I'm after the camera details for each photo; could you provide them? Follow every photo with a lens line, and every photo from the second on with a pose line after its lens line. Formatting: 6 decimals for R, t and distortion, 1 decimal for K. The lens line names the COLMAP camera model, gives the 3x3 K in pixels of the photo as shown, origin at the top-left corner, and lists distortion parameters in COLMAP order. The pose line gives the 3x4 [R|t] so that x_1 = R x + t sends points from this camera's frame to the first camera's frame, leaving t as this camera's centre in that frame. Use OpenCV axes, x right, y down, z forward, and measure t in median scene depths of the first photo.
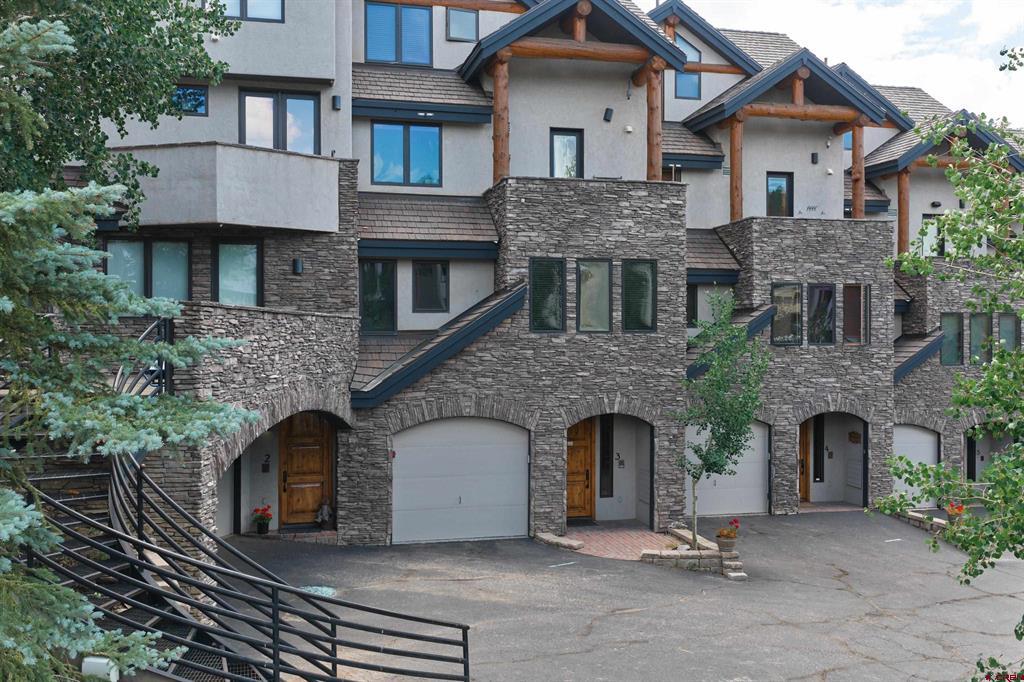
lens RADIAL K [[958.1, 0, 512.0], [0, 958.1, 341.0], [0, 0, 1]] dist [0.049275, -0.007803]
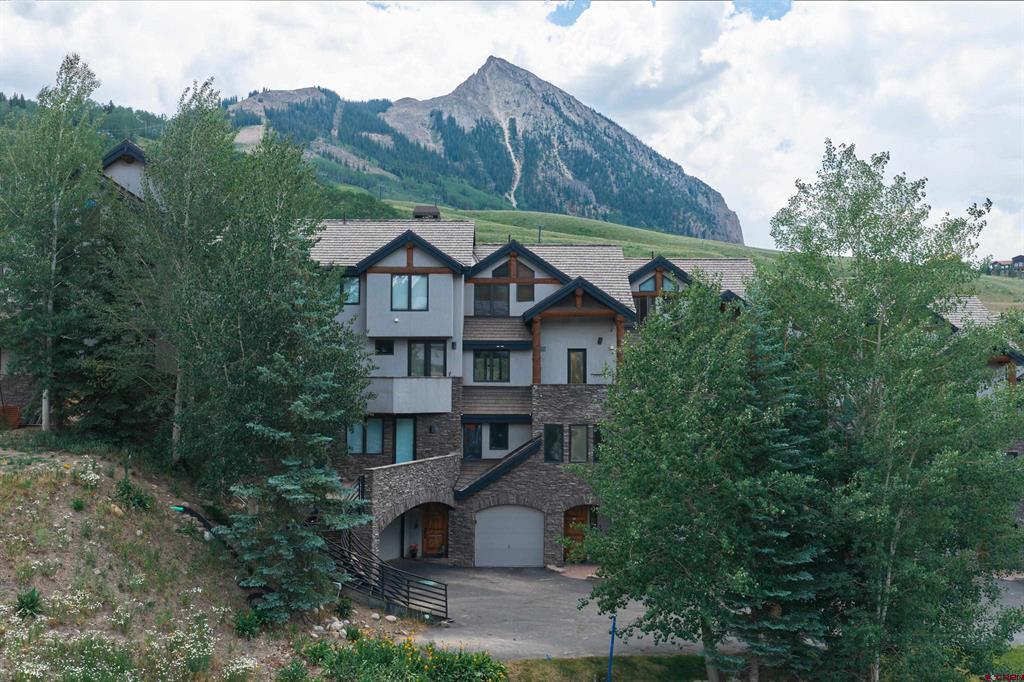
lens RADIAL K [[958.1, 0, 512.0], [0, 958.1, 341.0], [0, 0, 1]] dist [0.049275, -0.007803]
pose [[0.970248, -0.007140, -0.242010, 0.438124], [-0.005090, 0.998743, -0.049869, -0.161183], [0.242061, 0.049617, 0.968991, -0.957324]]
